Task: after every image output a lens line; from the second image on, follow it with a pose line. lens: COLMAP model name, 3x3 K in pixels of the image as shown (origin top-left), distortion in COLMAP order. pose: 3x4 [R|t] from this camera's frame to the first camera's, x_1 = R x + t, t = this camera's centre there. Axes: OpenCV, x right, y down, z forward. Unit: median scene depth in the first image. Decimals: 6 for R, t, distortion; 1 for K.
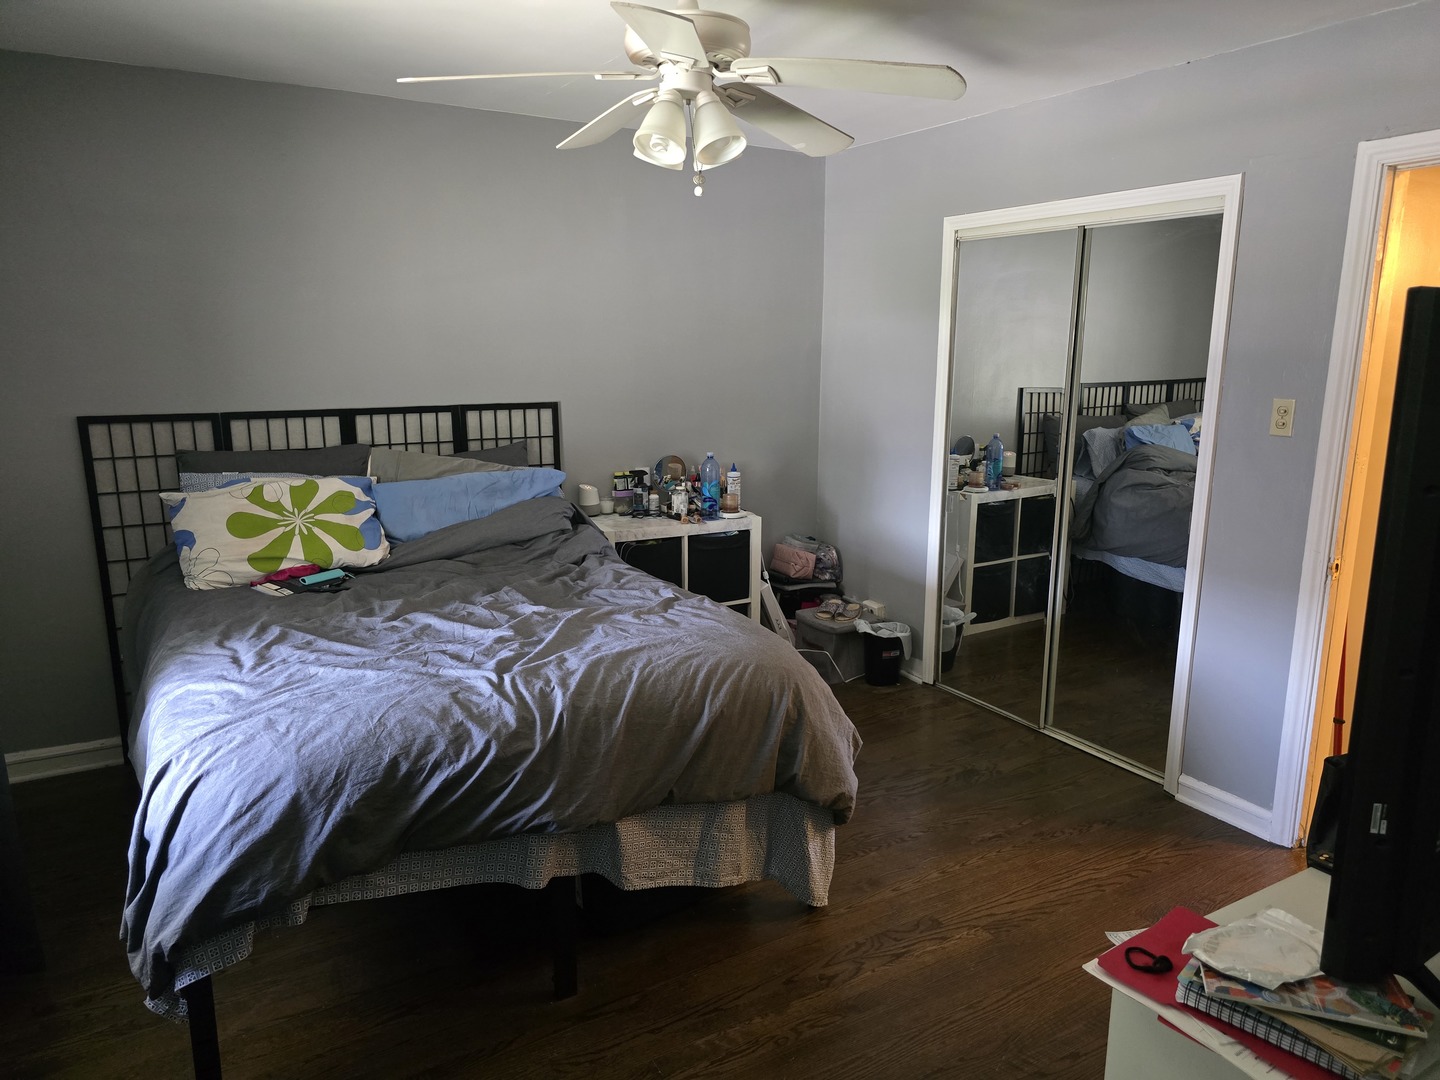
lens RADIAL K [[963.1, 0, 746.3], [0, 963.1, 543.3], [0, 0, 1]] dist [-0.001444, 0.000784]
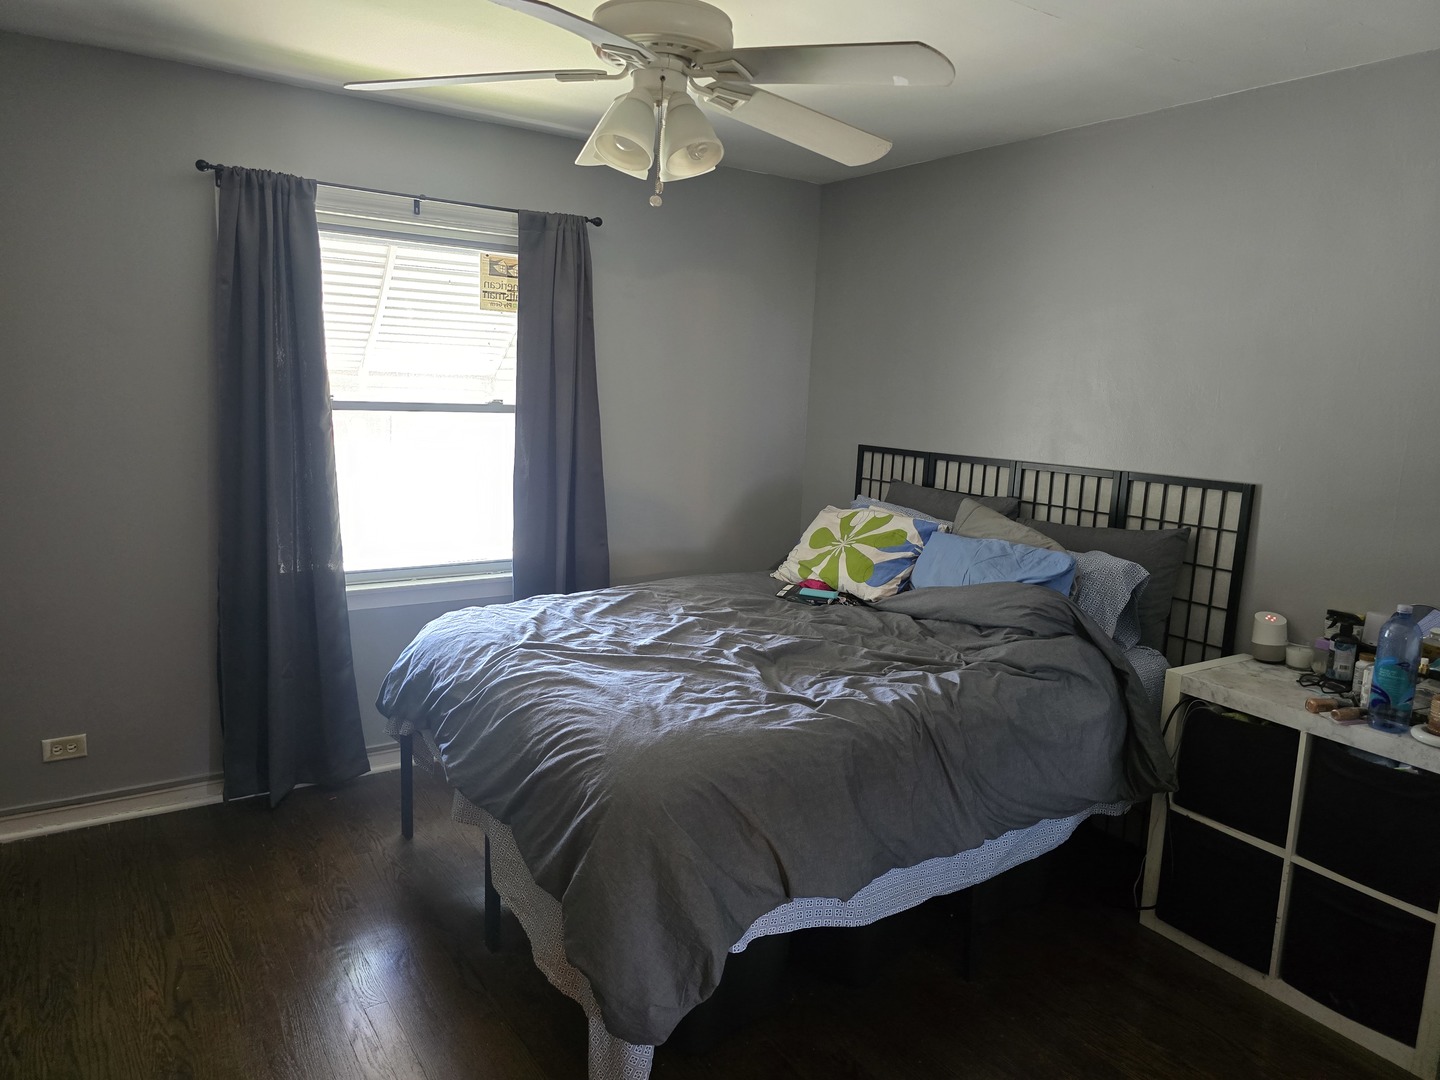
lens RADIAL K [[947.2, 0, 728.3], [0, 947.2, 512.4], [0, 0, 1]] dist [0.047589, -0.045111]
pose [[0.058081, 0.121547, -0.990885, 0.566446], [-0.252095, 0.962179, 0.103249, -0.129329], [0.965958, 0.243801, 0.086526, 0.732128]]
